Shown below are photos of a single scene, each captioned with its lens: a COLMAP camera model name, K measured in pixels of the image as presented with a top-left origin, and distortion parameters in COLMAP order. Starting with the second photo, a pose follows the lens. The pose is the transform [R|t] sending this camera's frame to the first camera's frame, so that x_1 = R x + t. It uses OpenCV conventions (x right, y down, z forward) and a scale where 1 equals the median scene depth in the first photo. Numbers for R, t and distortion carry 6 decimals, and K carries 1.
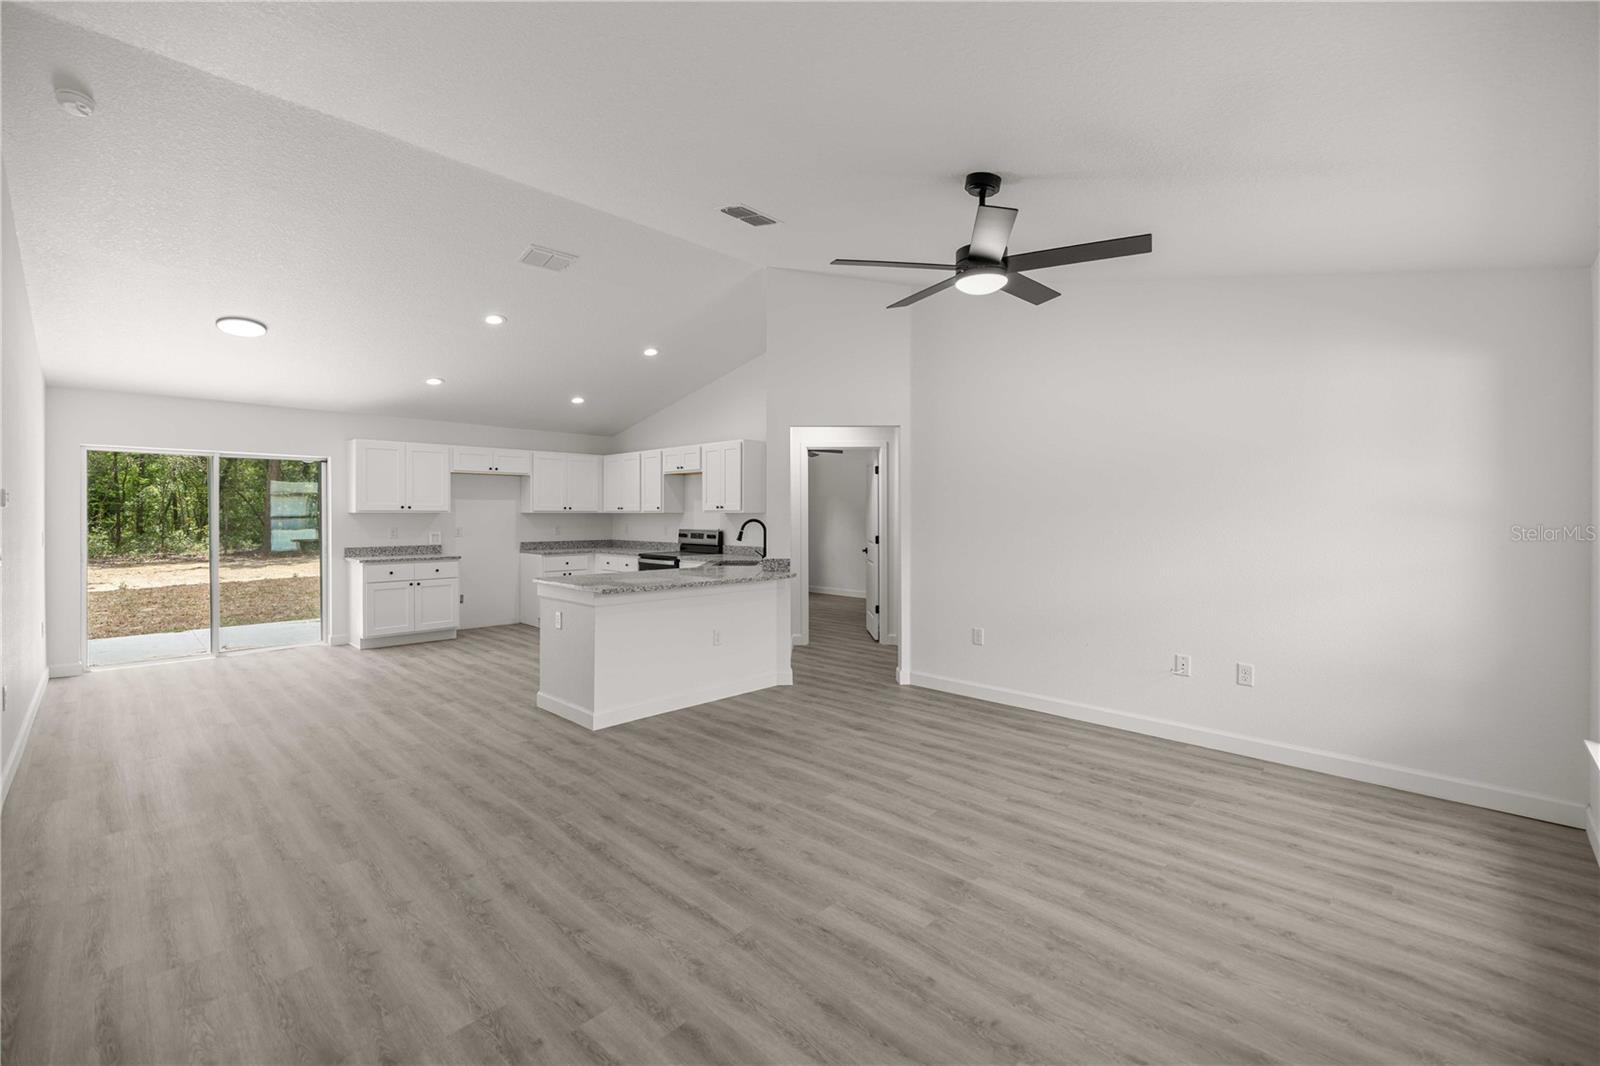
lens RADIAL K [[670.8, 0, 800.3], [0, 670.8, 522.5], [0, 0, 1]] dist [-0.000374, 0.000104]
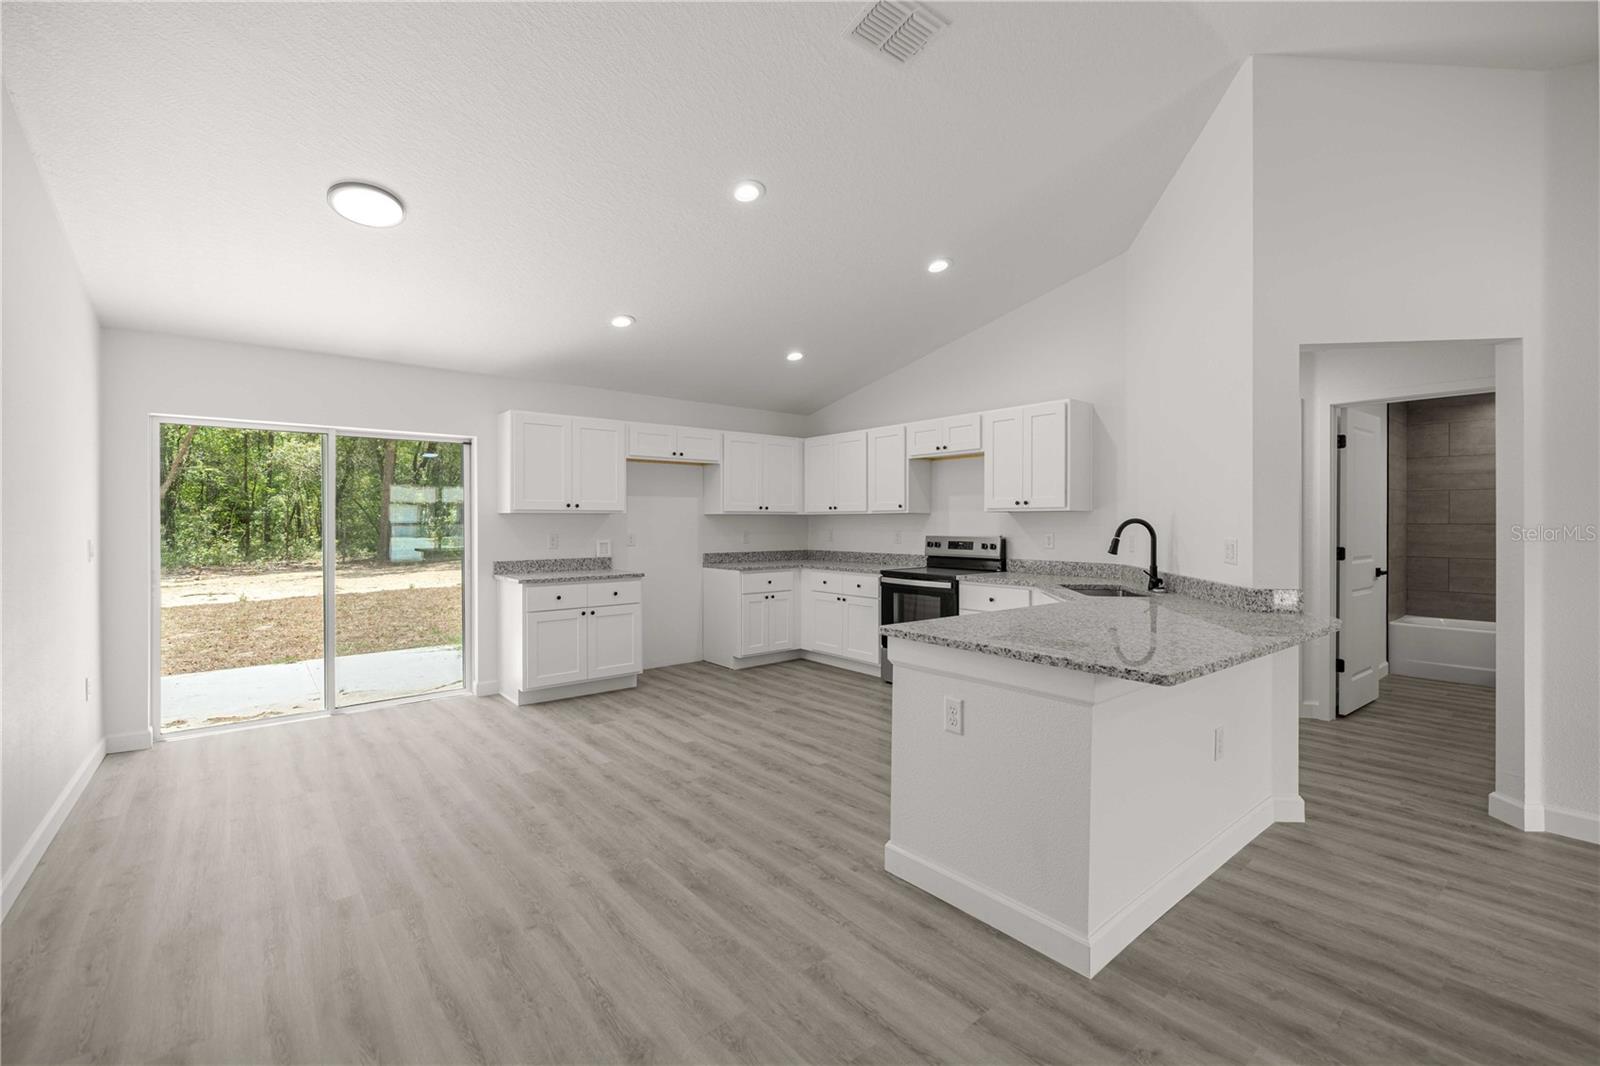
lens RADIAL K [[673.5, 0, 800.8], [0, 673.5, 528.1], [0, 0, 1]] dist [0.001233, 0.000169]
pose [[0.993663, -0.002051, -0.112381, -0.355188], [0.001616, 0.999991, -0.003968, 0.006419], [0.112388, 0.003761, 0.993657, 0.414713]]
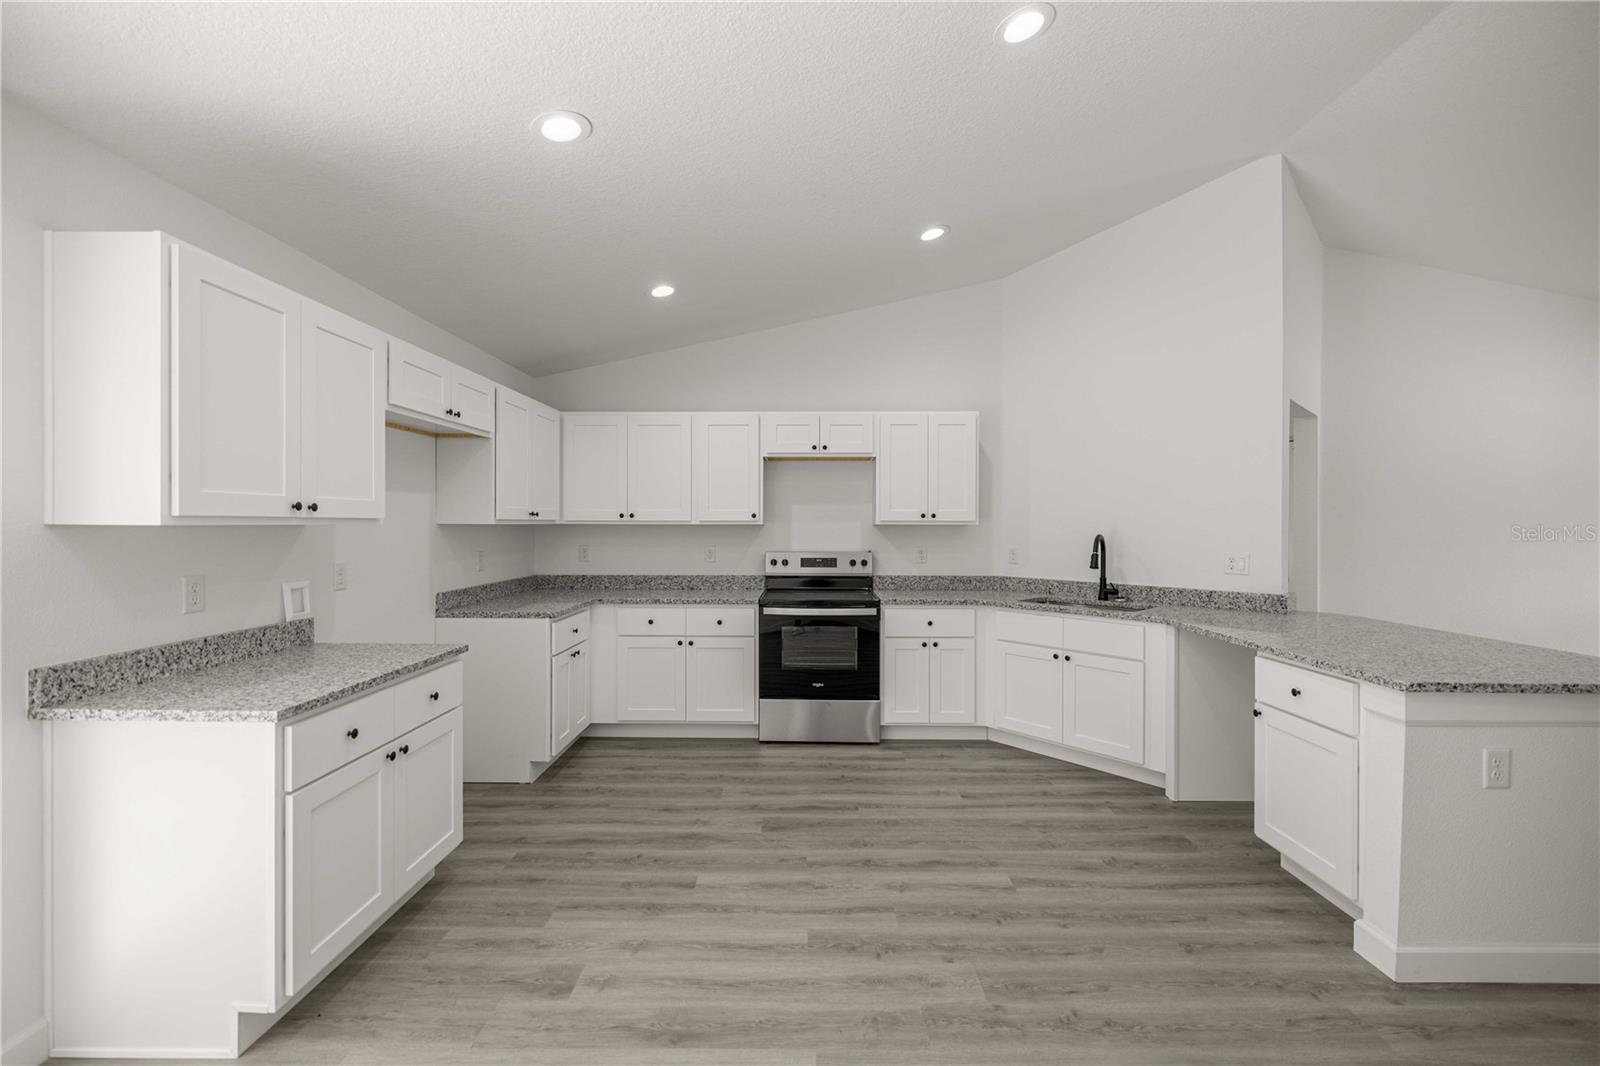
lens RADIAL K [[673.5, 0, 800.8], [0, 673.5, 528.1], [0, 0, 1]] dist [0.001233, 0.000169]
pose [[0.732689, -0.004843, 0.680547, -0.855524], [0.008500, 0.999962, -0.002035, -0.014536], [-0.680511, 0.007276, 0.732702, 0.840689]]
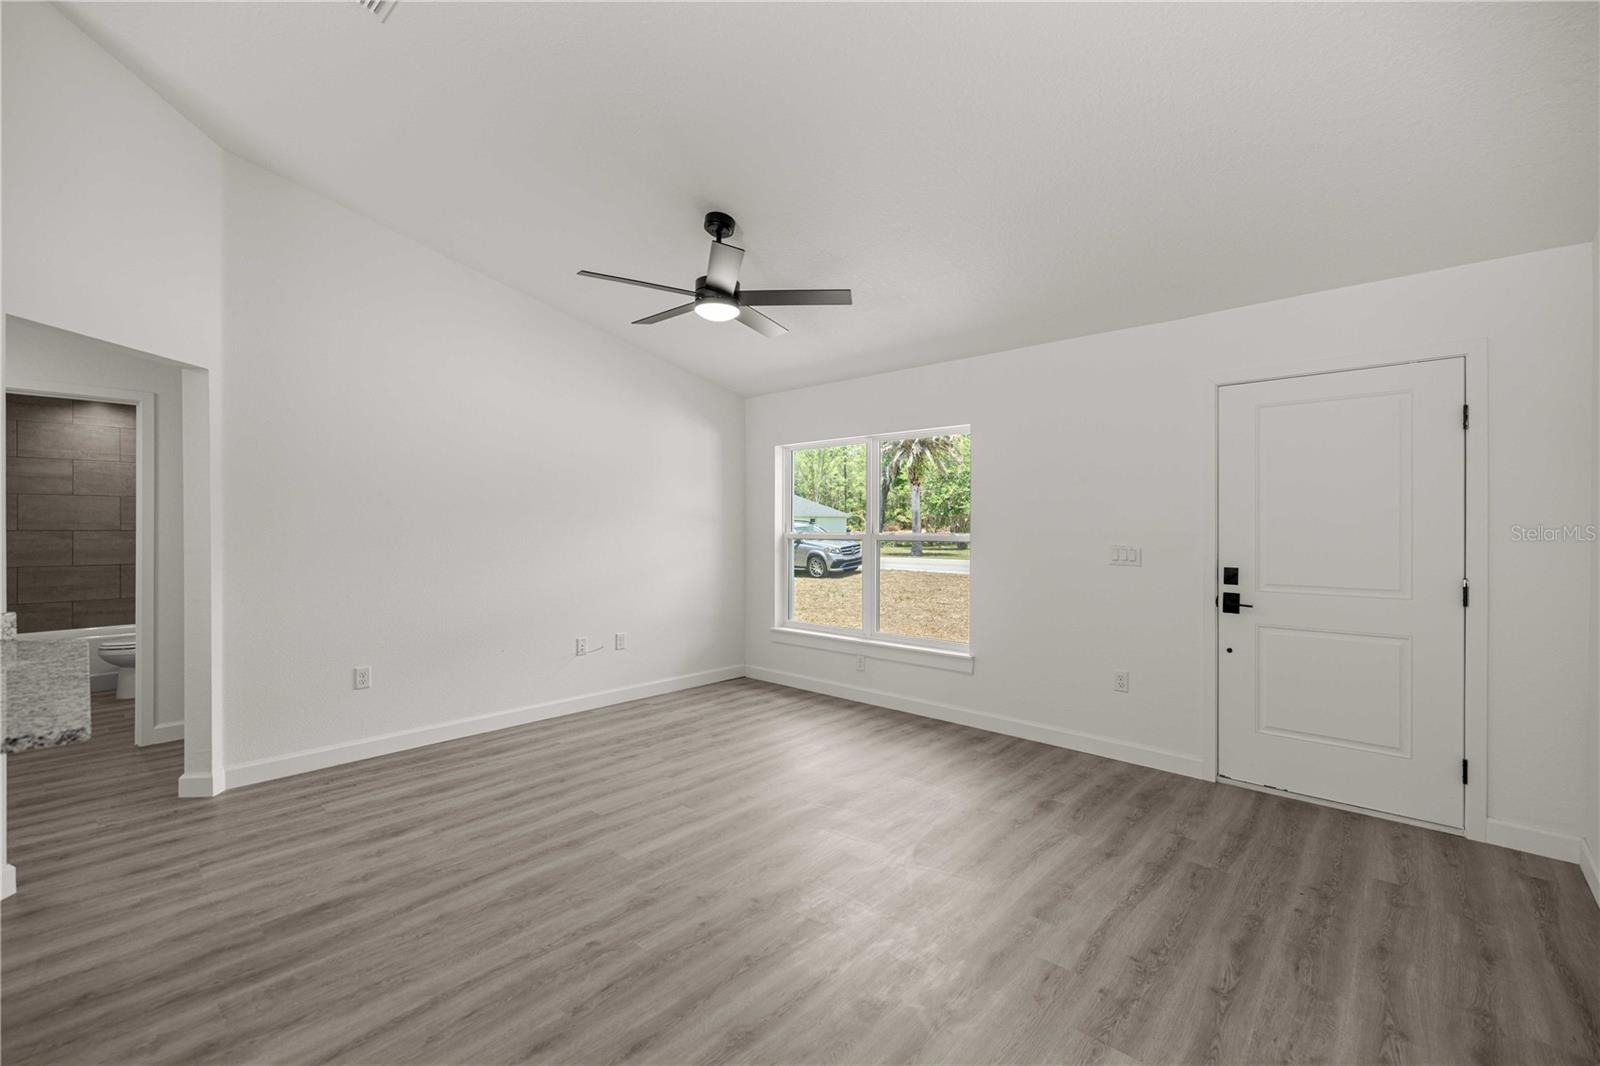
lens RADIAL K [[680.7, 0, 792.1], [0, 680.7, 532.6], [0, 0, 1]] dist [0.000402, 0.000176]
pose [[-0.021994, -0.010765, 0.999700, -0.477573], [0.012192, 0.999865, 0.011035, 0.003117], [-0.999684, 0.012431, -0.021859, 0.490530]]
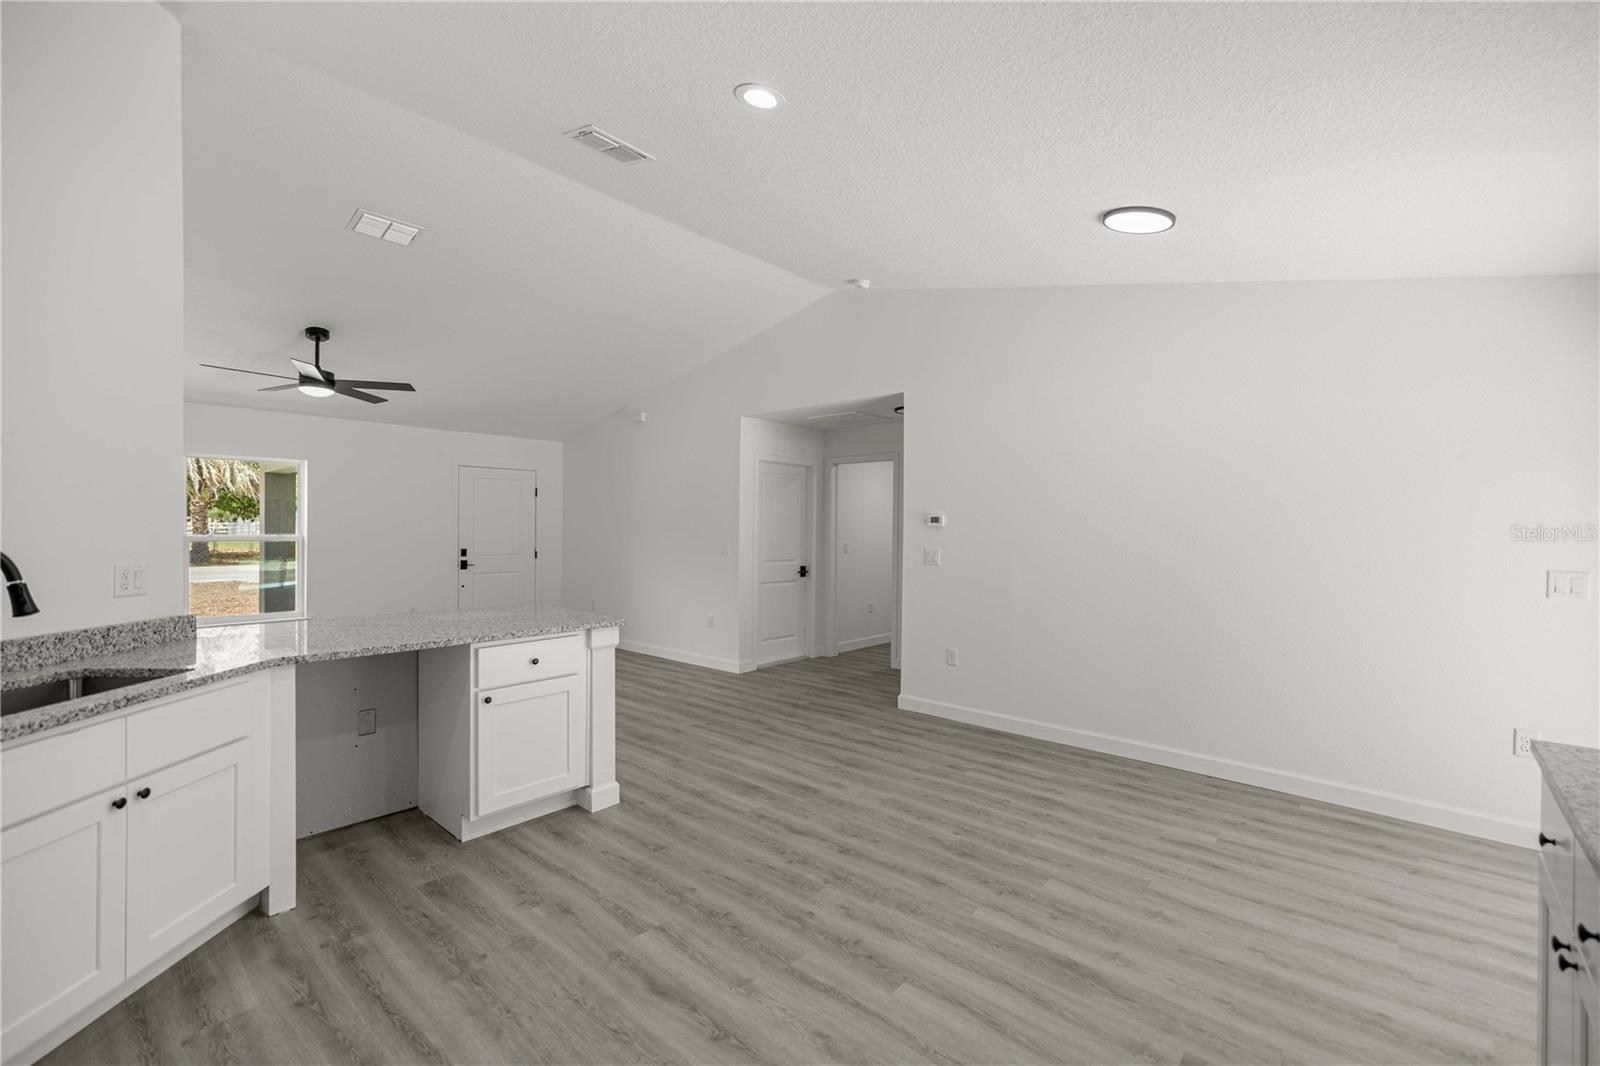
lens RADIAL K [[691.1, 0, 789.9], [0, 691.1, 529.9], [0, 0, 1]] dist [0.001068, 0.000349]
pose [[-0.999618, -0.009755, -0.025850, -0.489834], [-0.010176, 0.999817, 0.016191, -0.021962], [0.025688, 0.016448, -0.999535, 1.536448]]
